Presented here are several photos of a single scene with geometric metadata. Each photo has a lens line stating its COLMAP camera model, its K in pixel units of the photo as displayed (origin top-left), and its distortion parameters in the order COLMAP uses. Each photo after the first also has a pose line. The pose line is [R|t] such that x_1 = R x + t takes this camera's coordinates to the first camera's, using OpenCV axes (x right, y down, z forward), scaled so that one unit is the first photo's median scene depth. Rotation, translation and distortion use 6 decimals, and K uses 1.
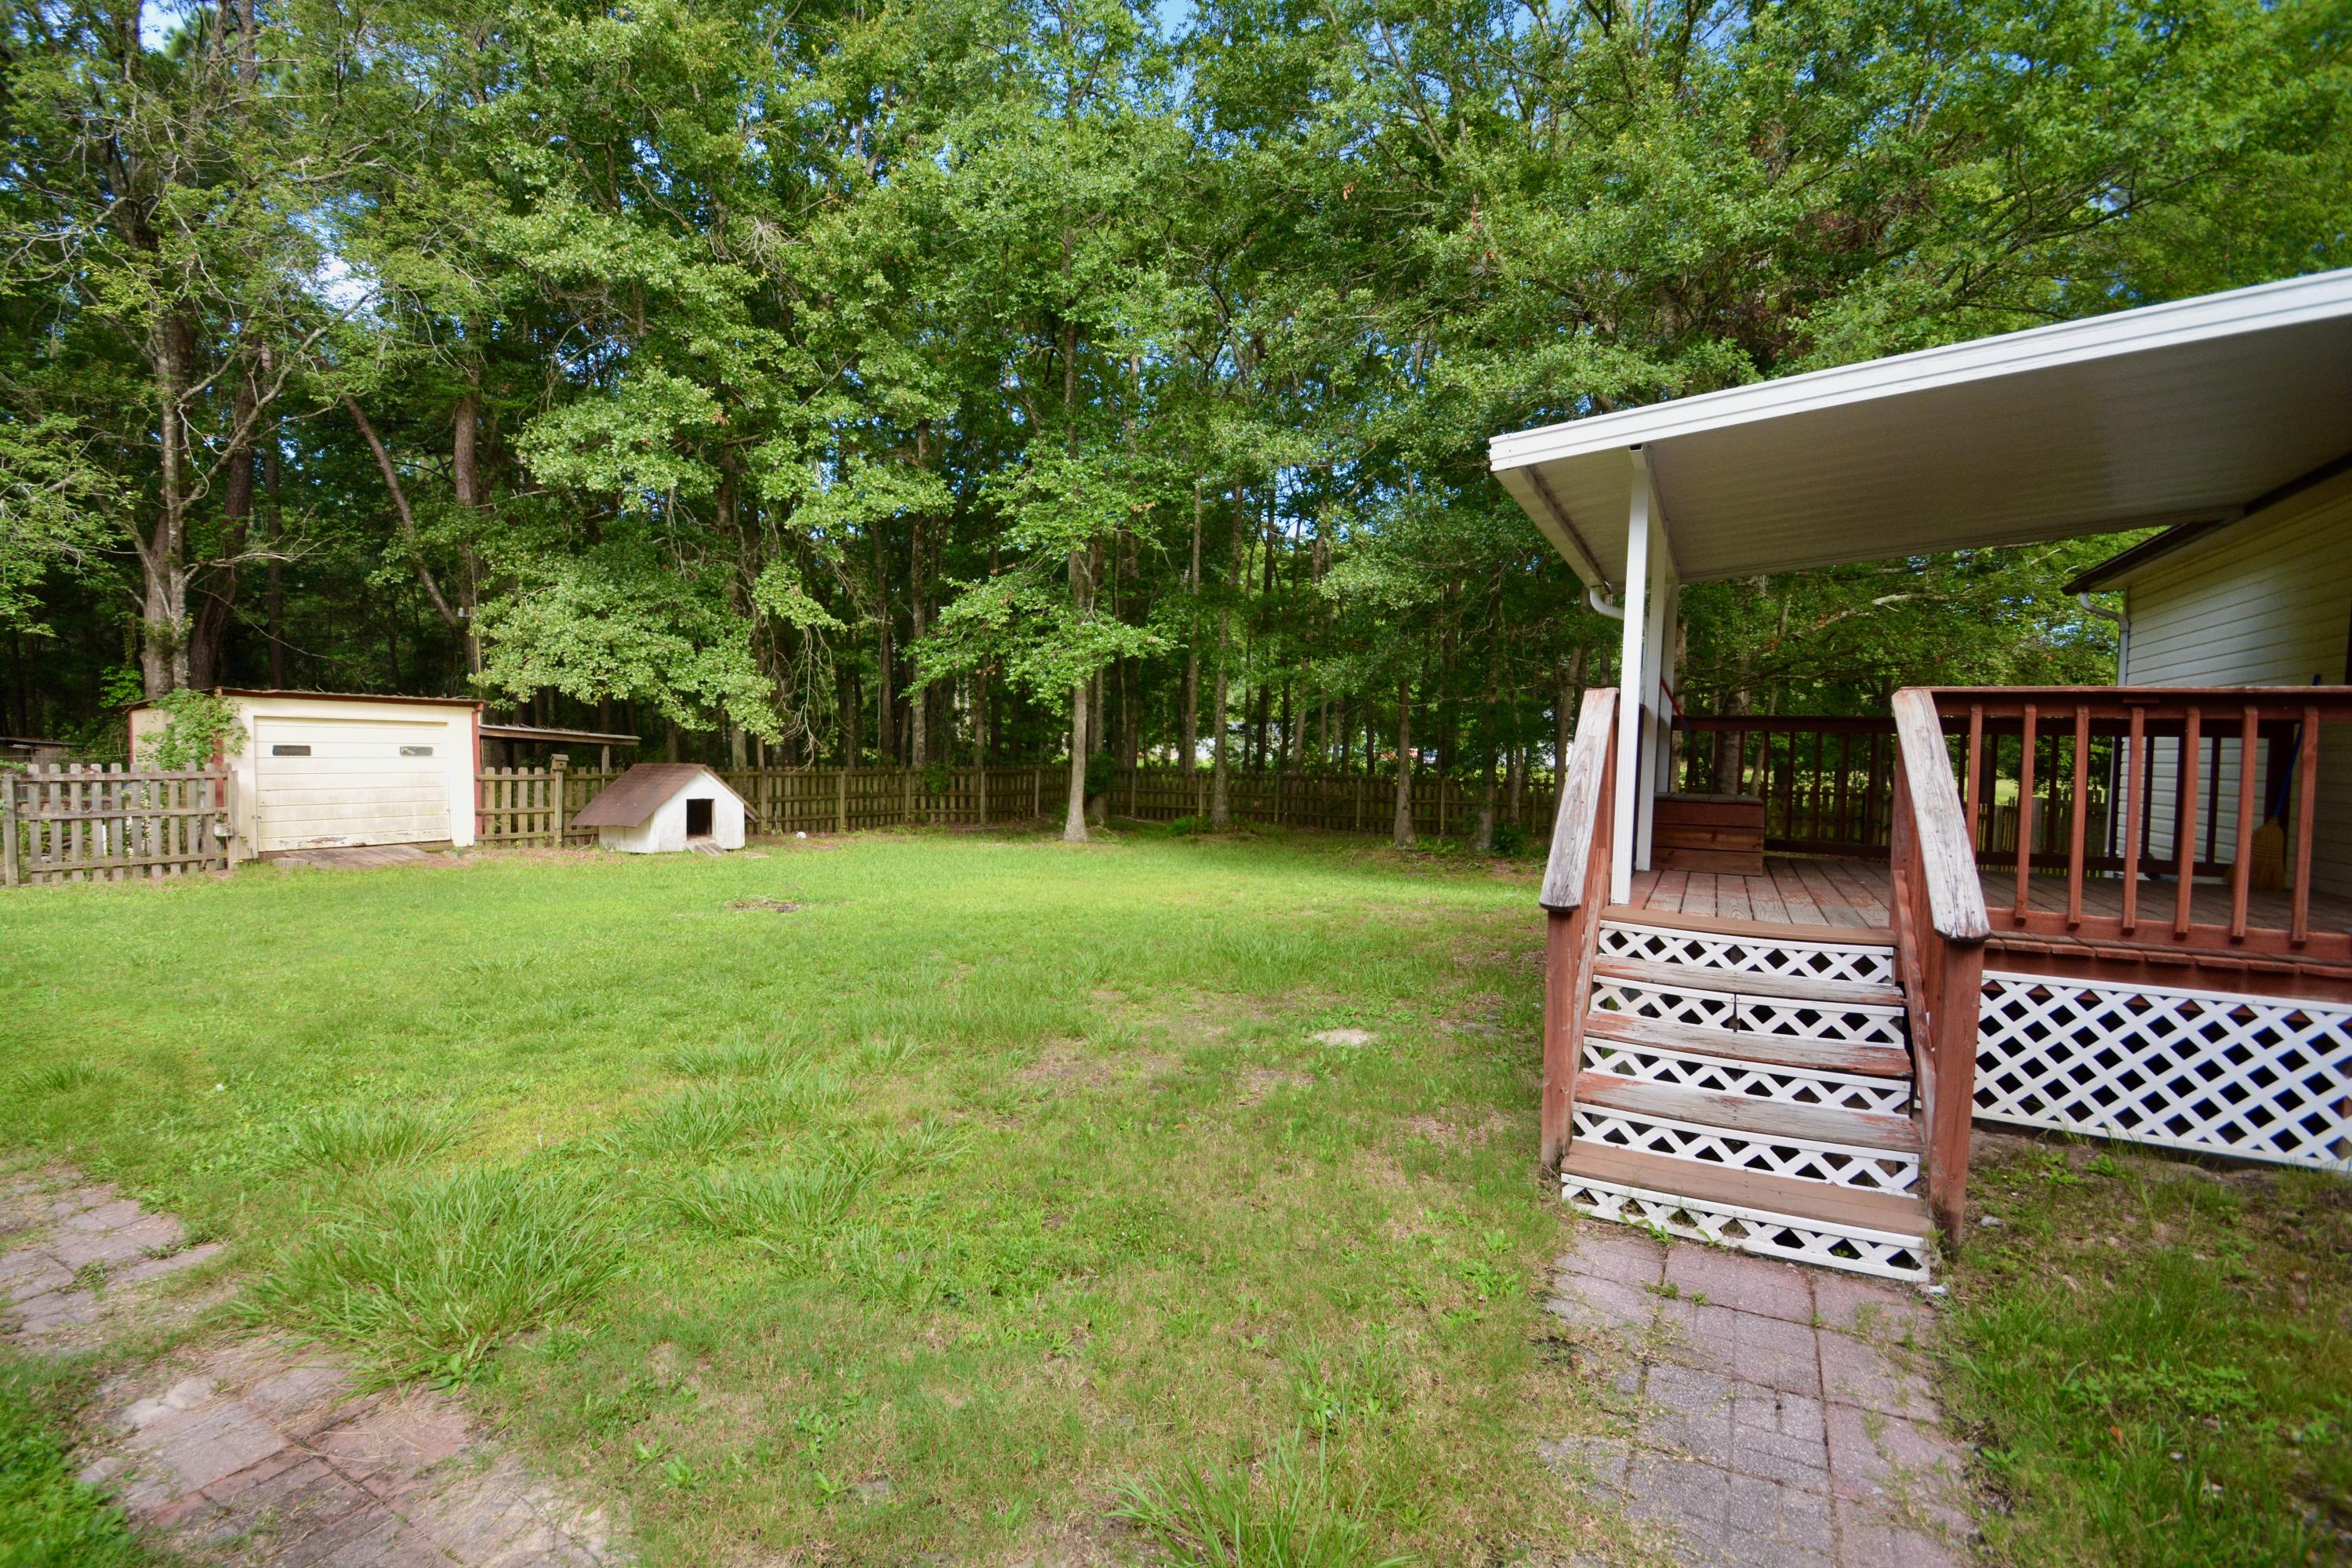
lens RADIAL K [[1037.4, 0, 1156.2], [0, 1037.4, 792.3], [0, 0, 1]] dist [0.009980, -0.017317]
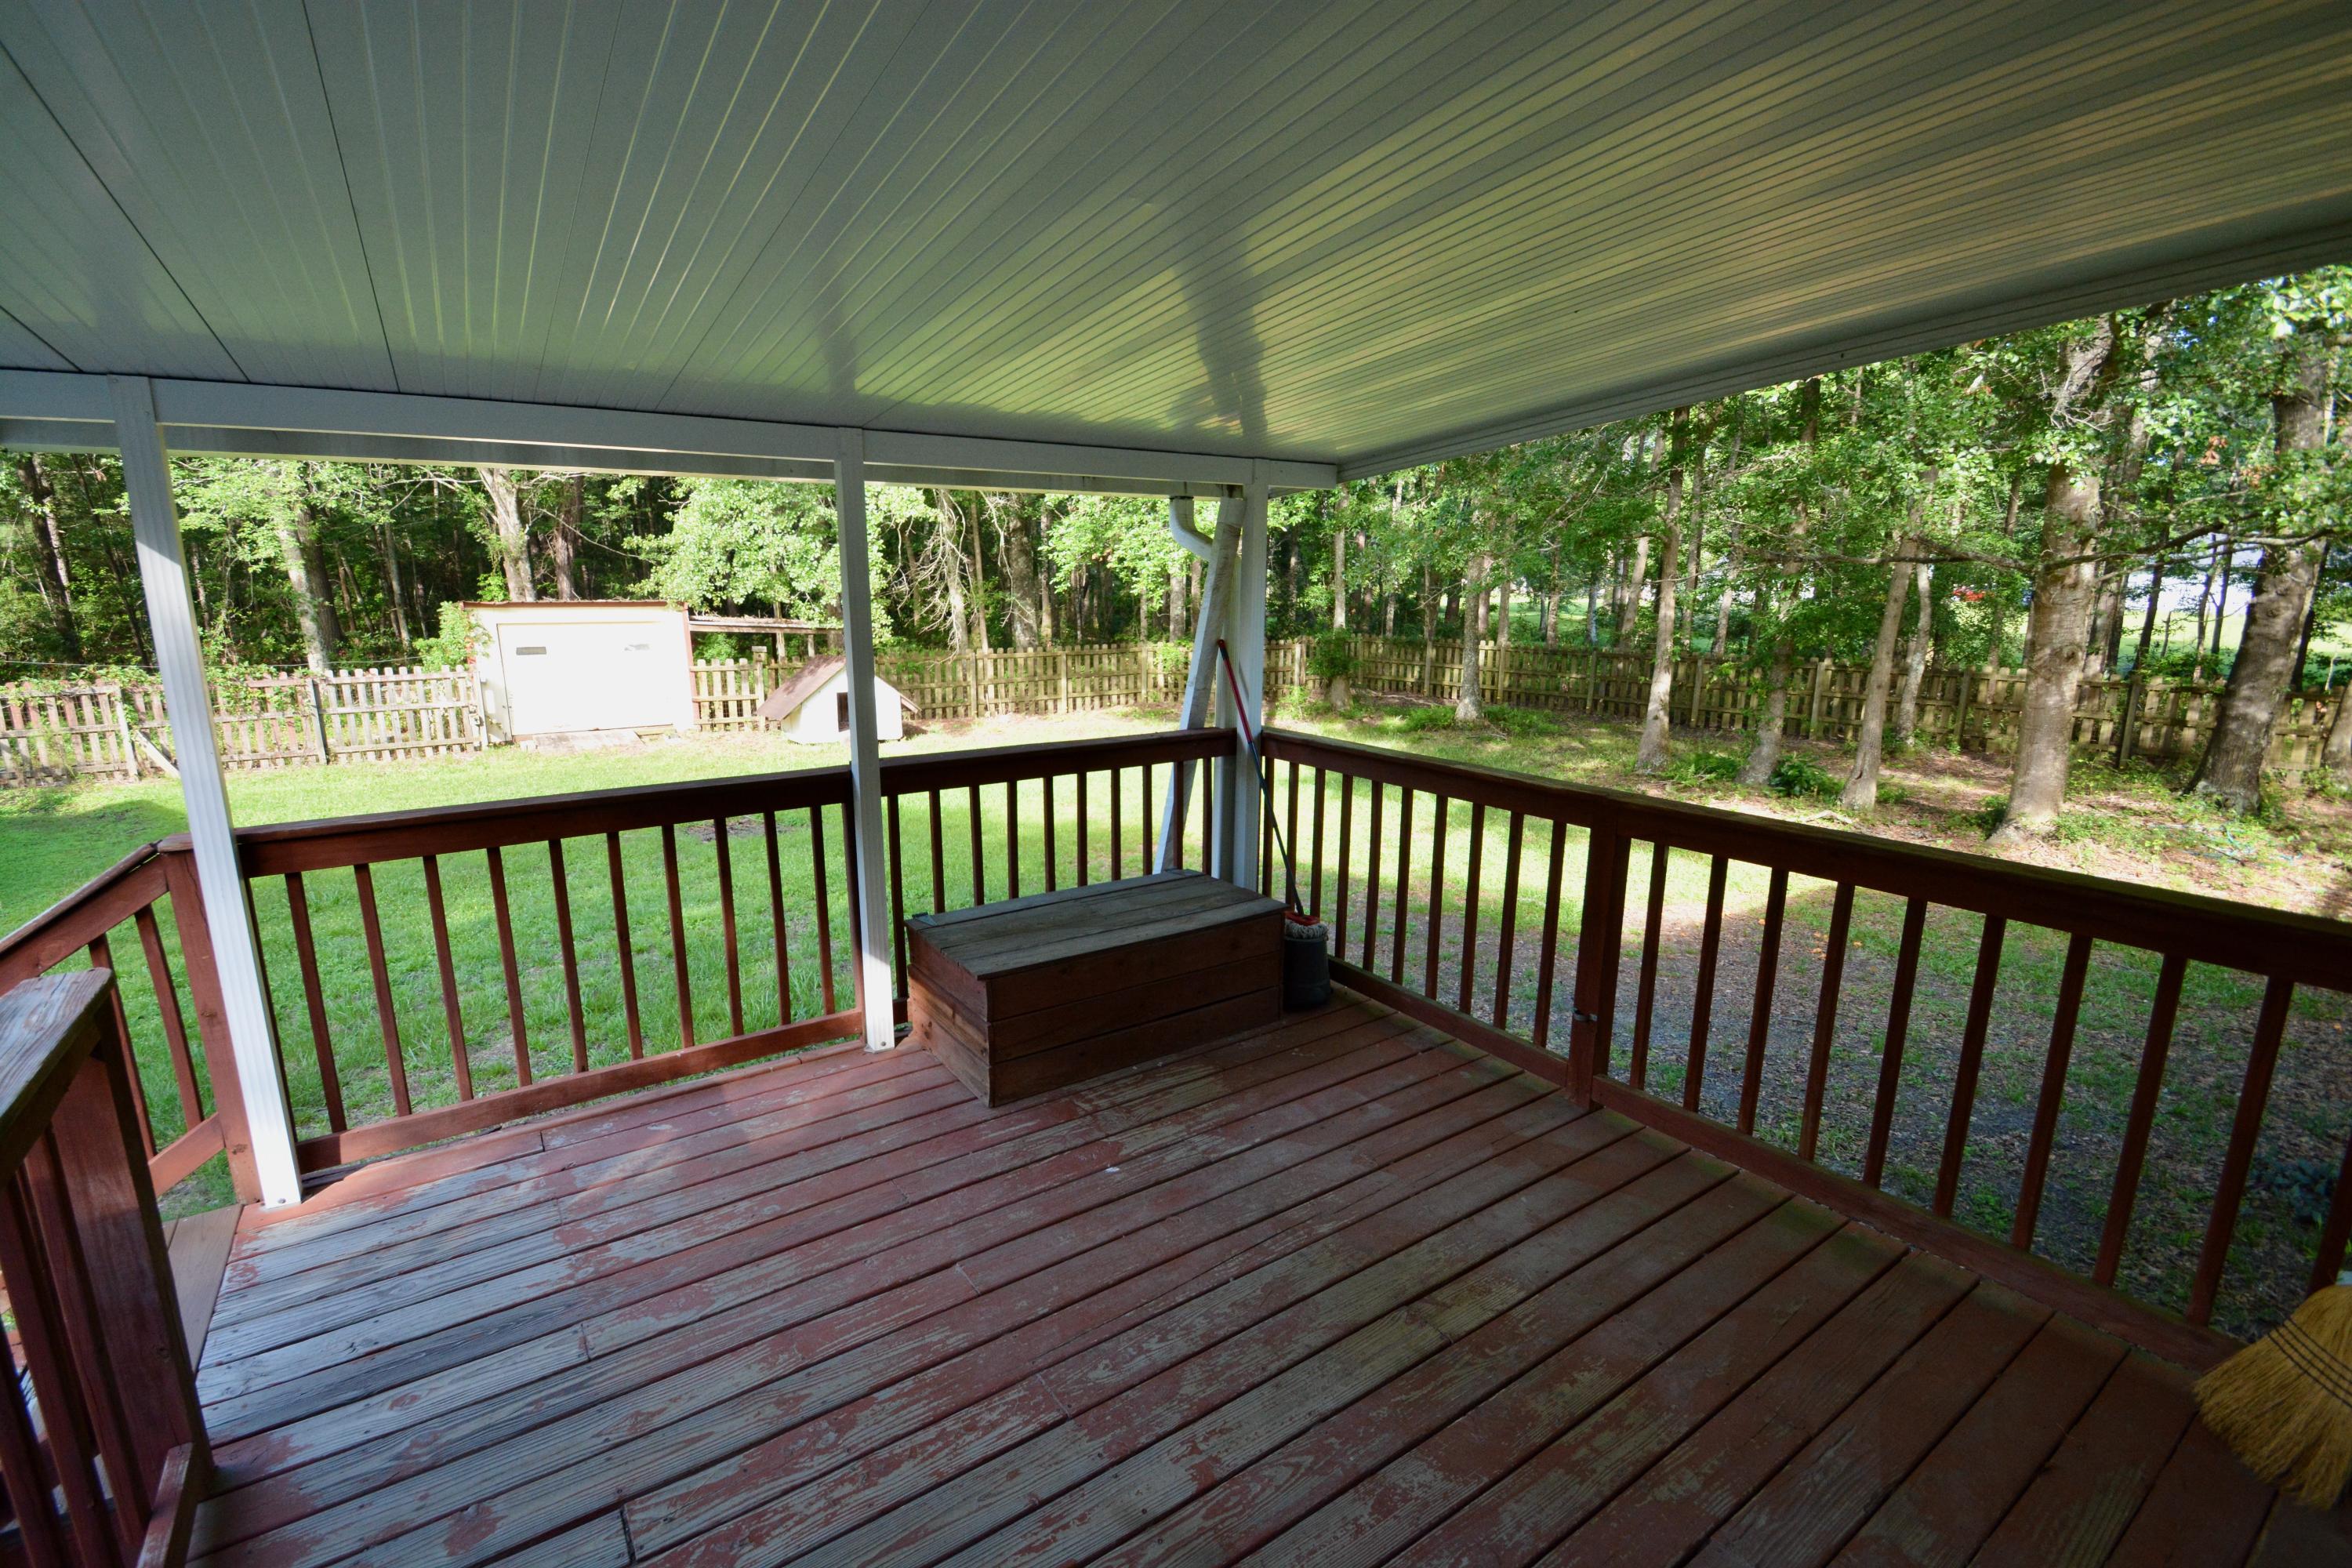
lens RADIAL K [[1037.4, 0, 1156.2], [0, 1037.4, 792.3], [0, 0, 1]] dist [0.009980, -0.017317]
pose [[0.886748, 0.071607, -0.456672, 0.322157], [-0.000175, 0.987981, 0.154577, -0.055627], [0.462252, -0.136991, 0.876103, 0.219328]]
